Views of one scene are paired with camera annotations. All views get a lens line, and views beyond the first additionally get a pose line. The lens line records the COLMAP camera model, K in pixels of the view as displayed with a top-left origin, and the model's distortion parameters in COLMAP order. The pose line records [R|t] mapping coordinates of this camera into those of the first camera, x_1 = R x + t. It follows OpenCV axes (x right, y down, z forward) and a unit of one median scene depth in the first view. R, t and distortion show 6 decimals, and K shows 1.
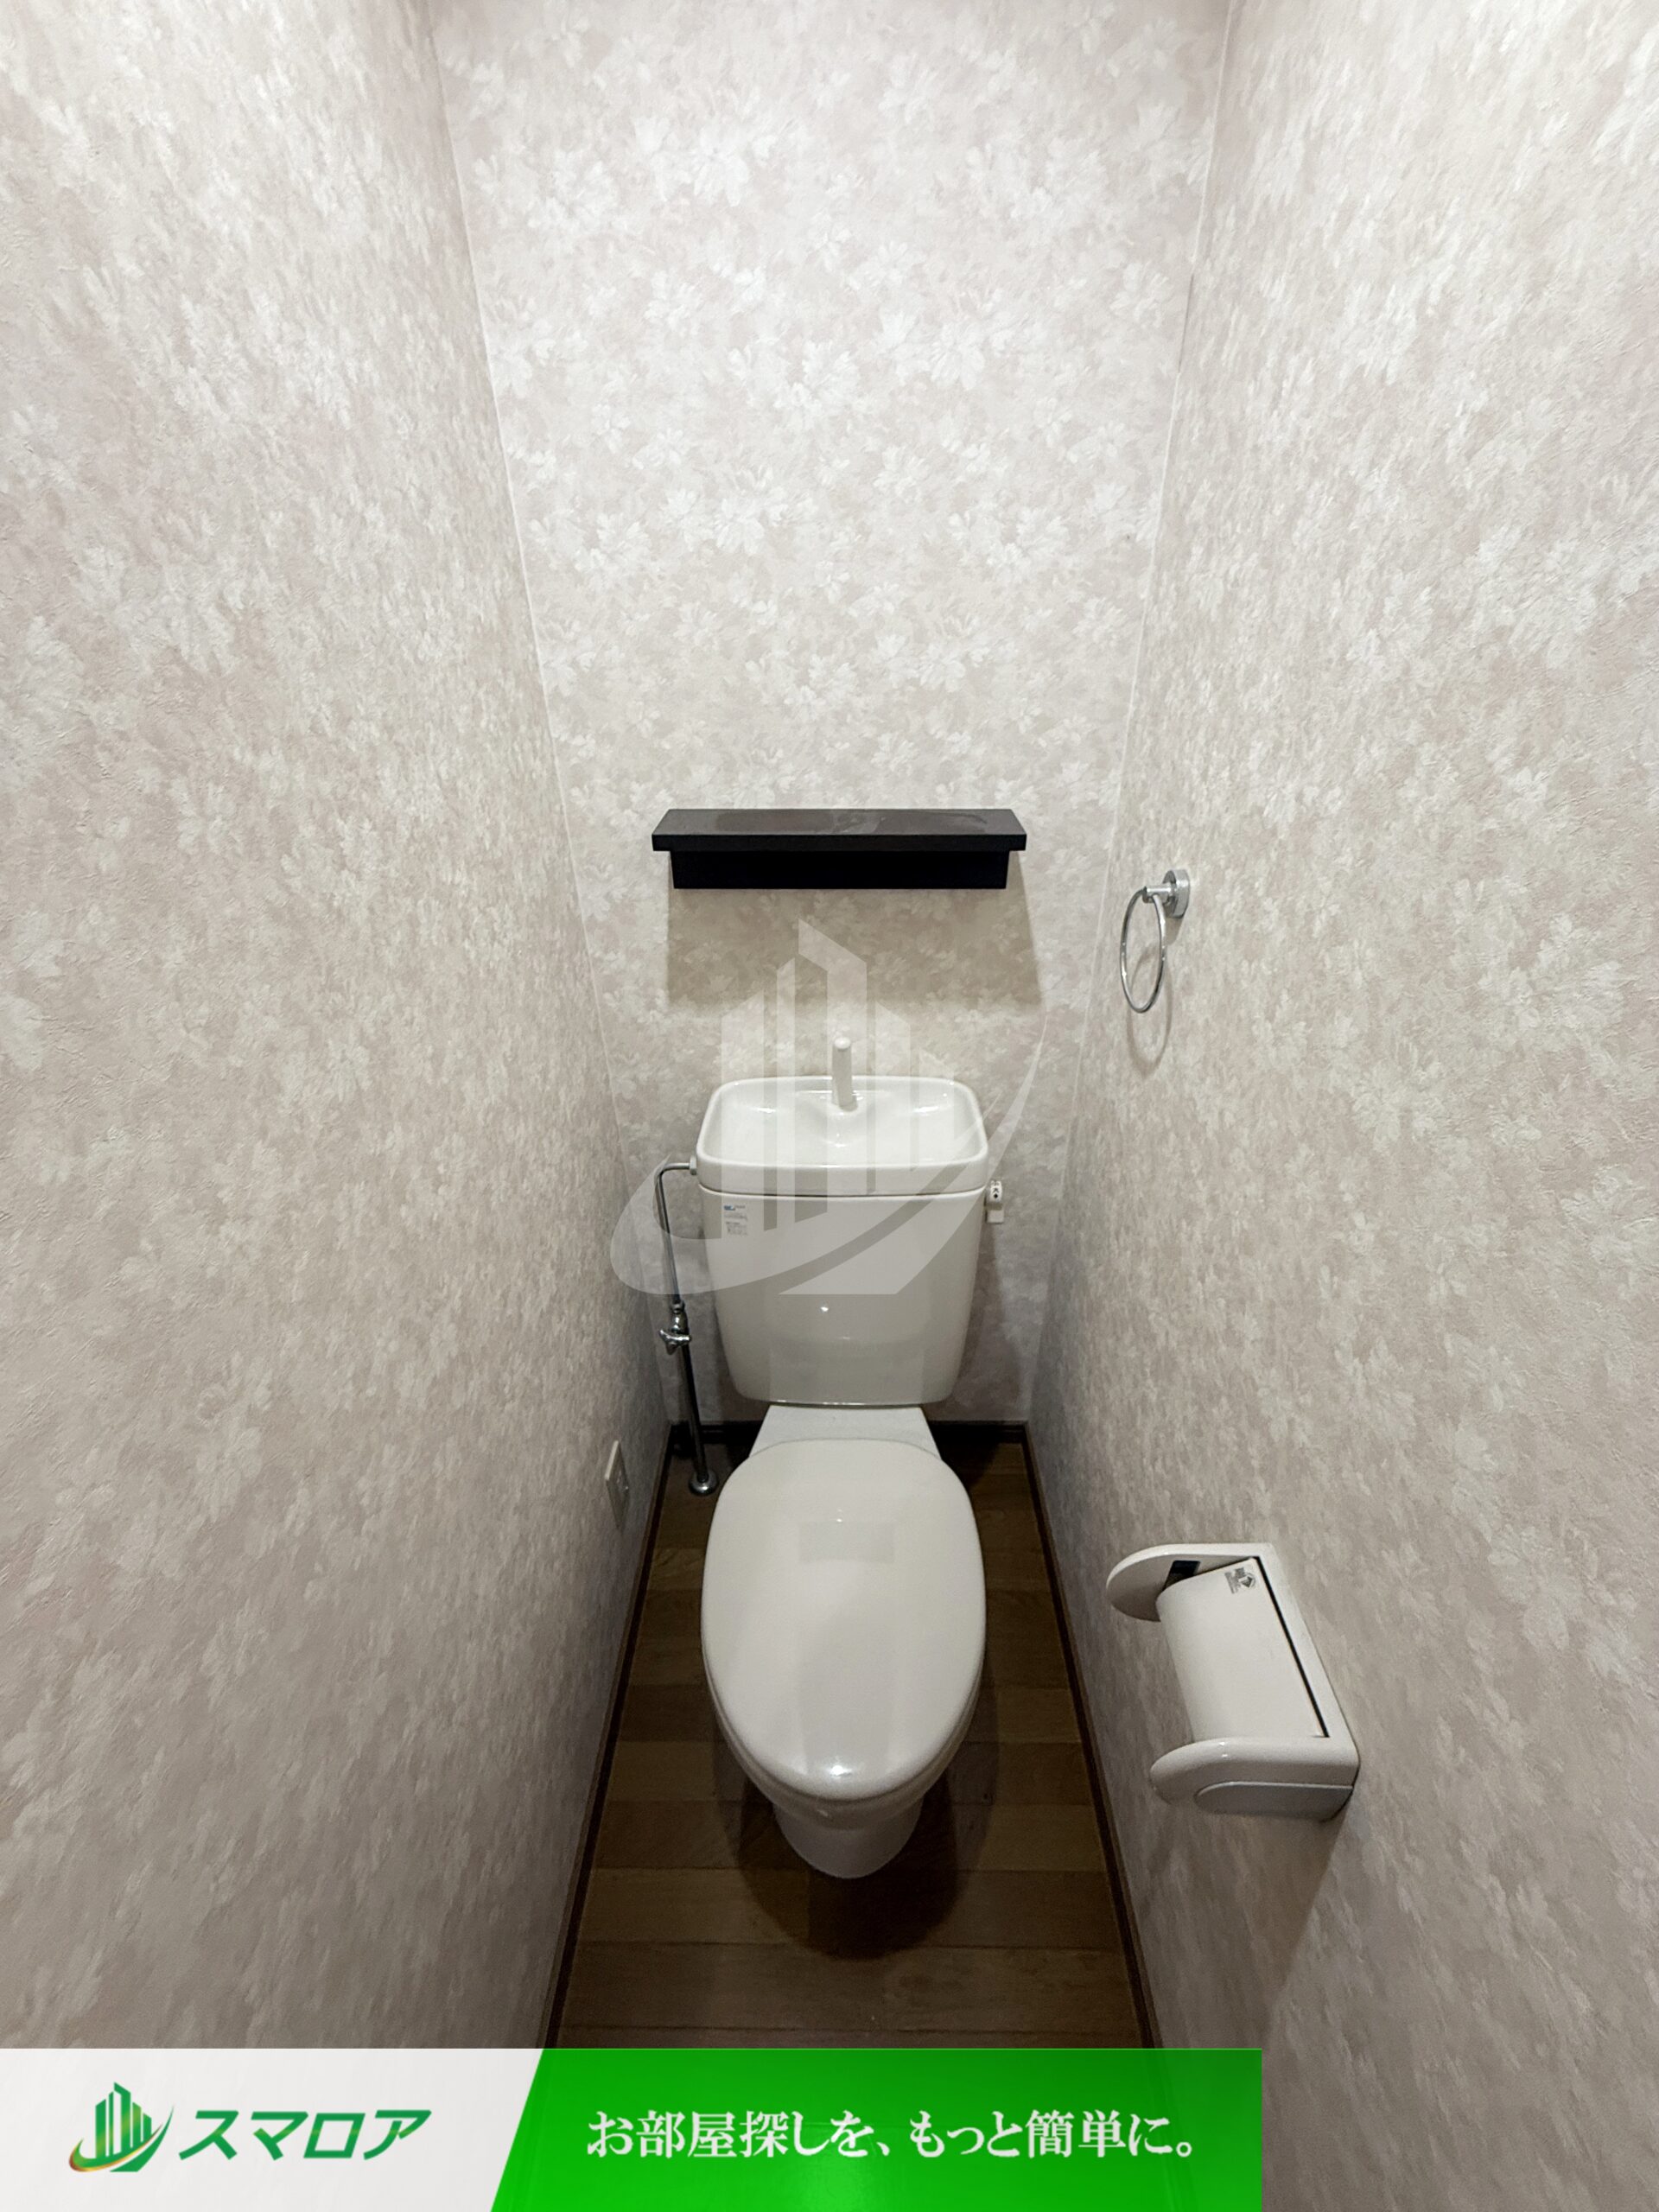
lens RADIAL K [[882.7, 0, 827.1], [0, 882.7, 1102.3], [0, 0, 1]] dist [-0.002413, 0.000080]
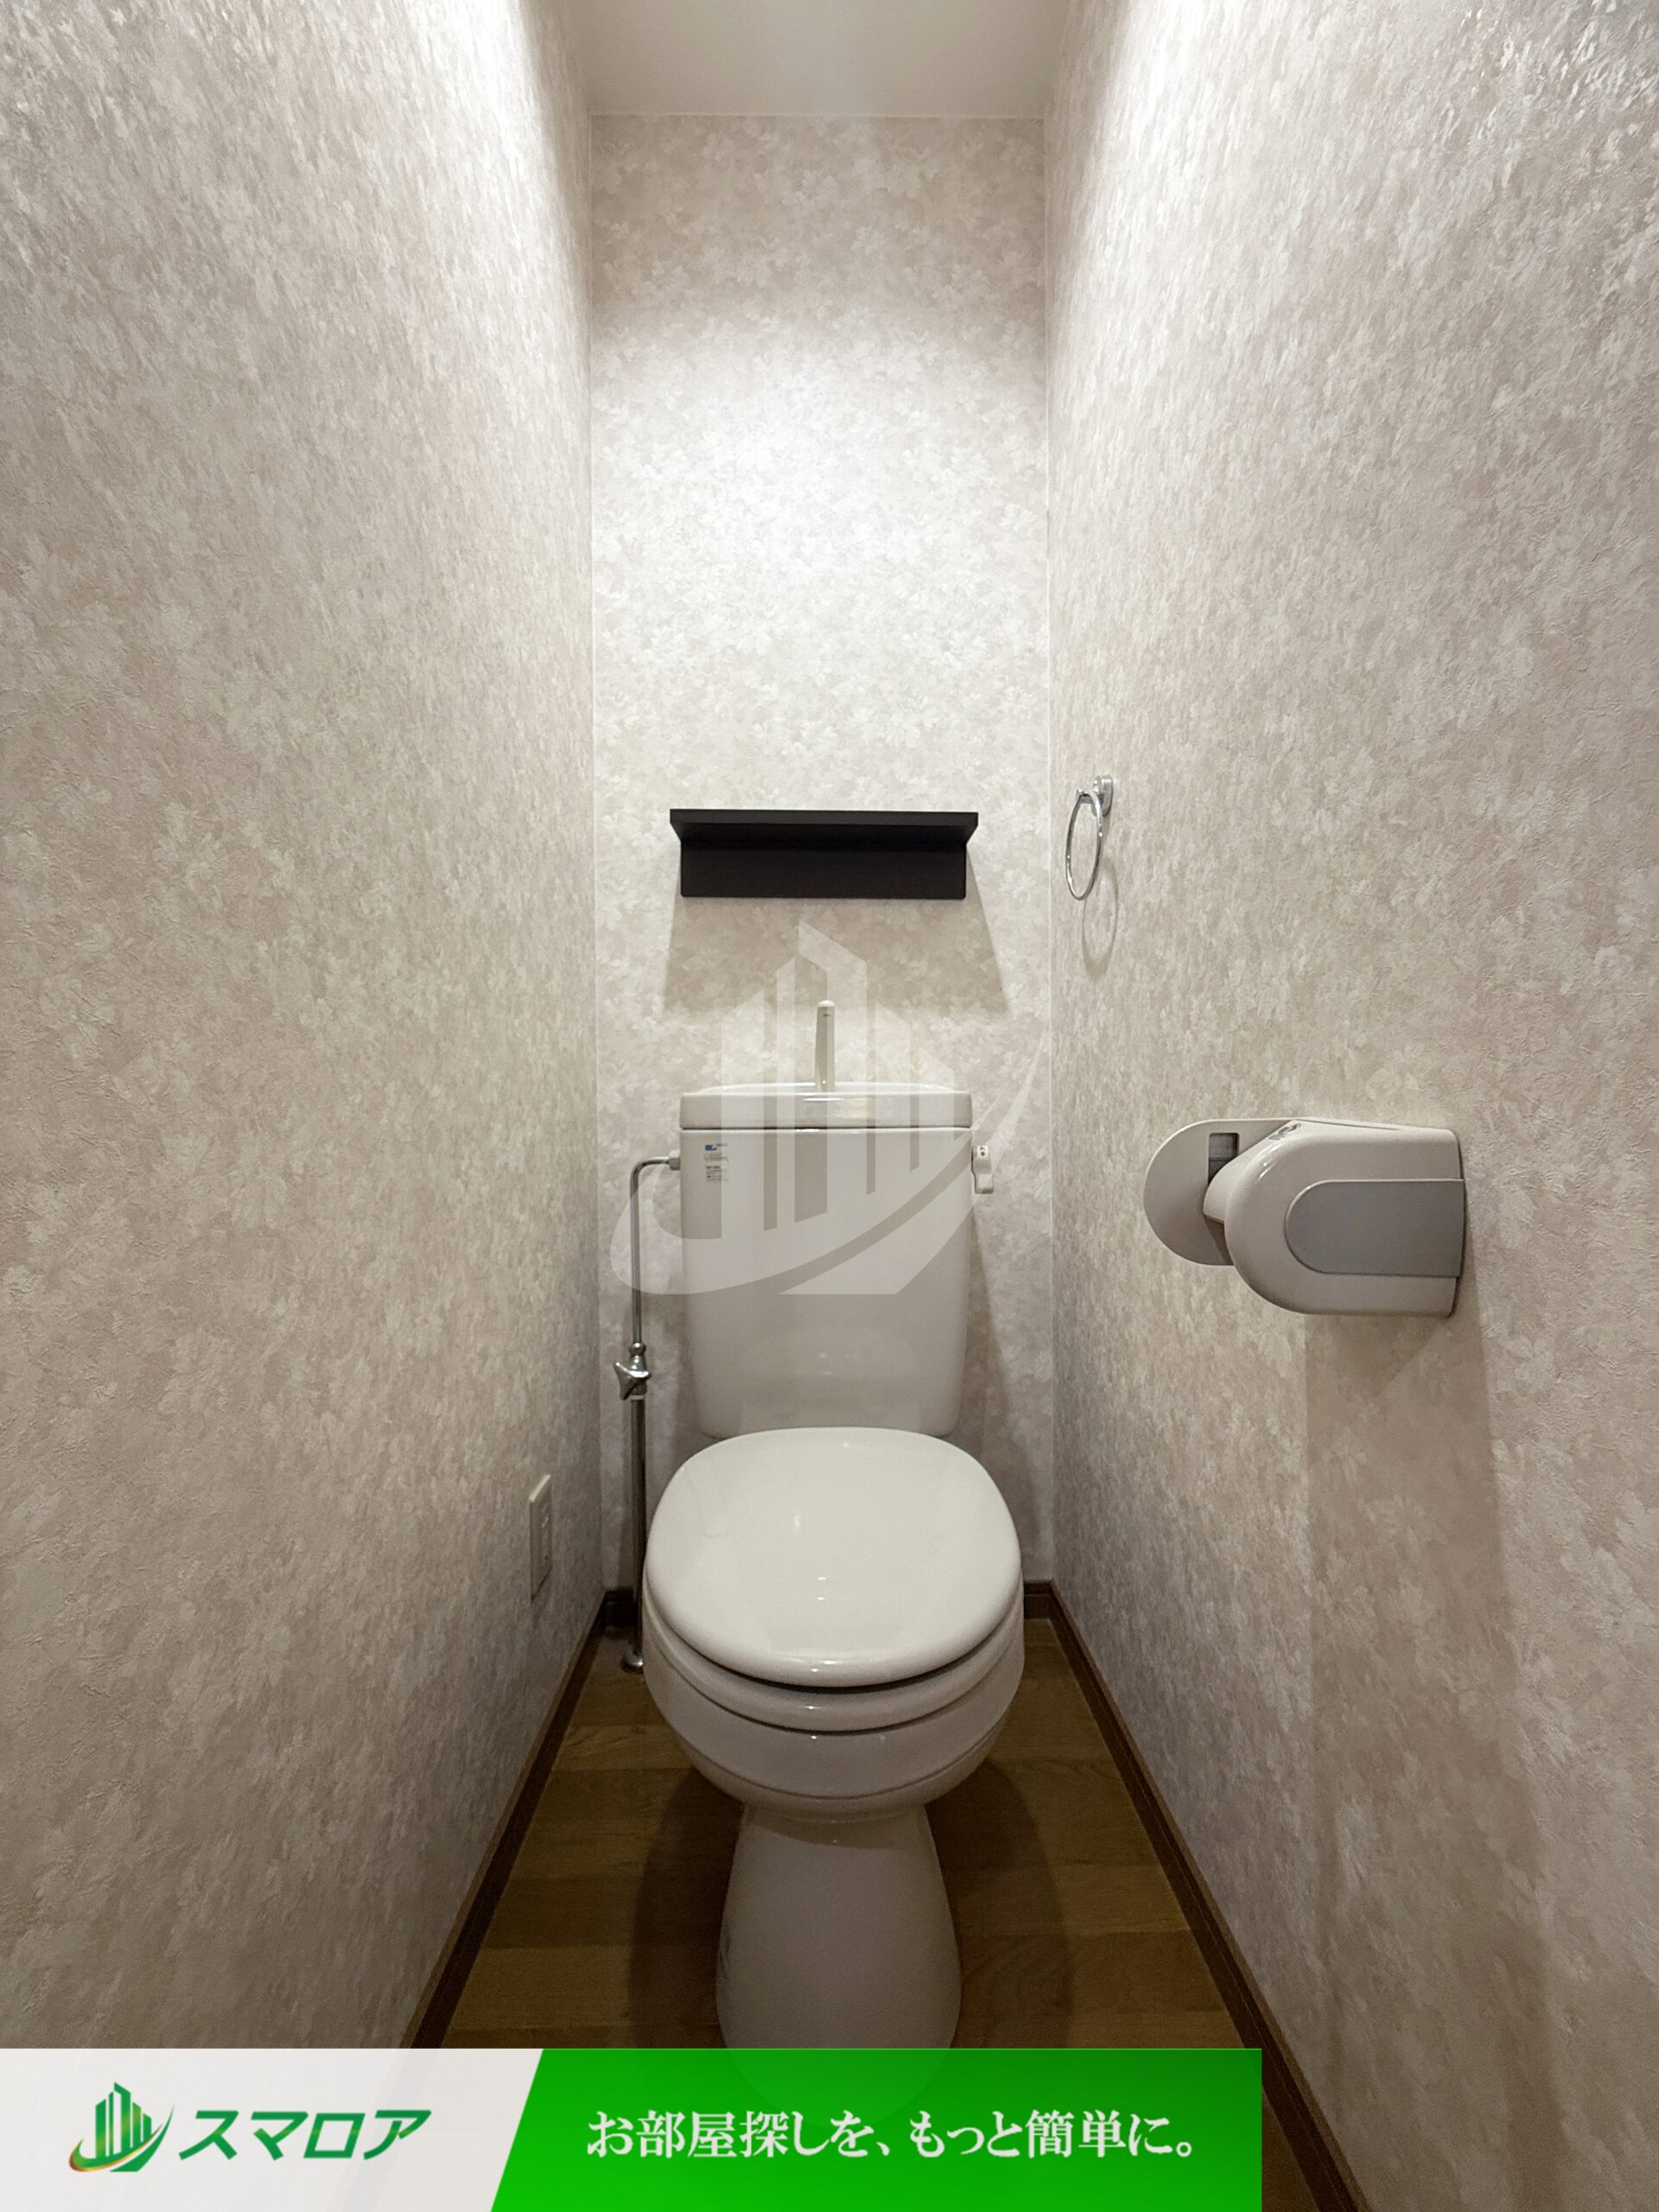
lens RADIAL K [[882.7, 0, 827.1], [0, 882.7, 1102.3], [0, 0, 1]] dist [-0.002413, 0.000080]
pose [[0.999398, 0.013396, 0.032000, -0.014782], [0.004776, 0.860529, -0.509379, 0.568668], [-0.034361, 0.509225, 0.859947, 0.135307]]
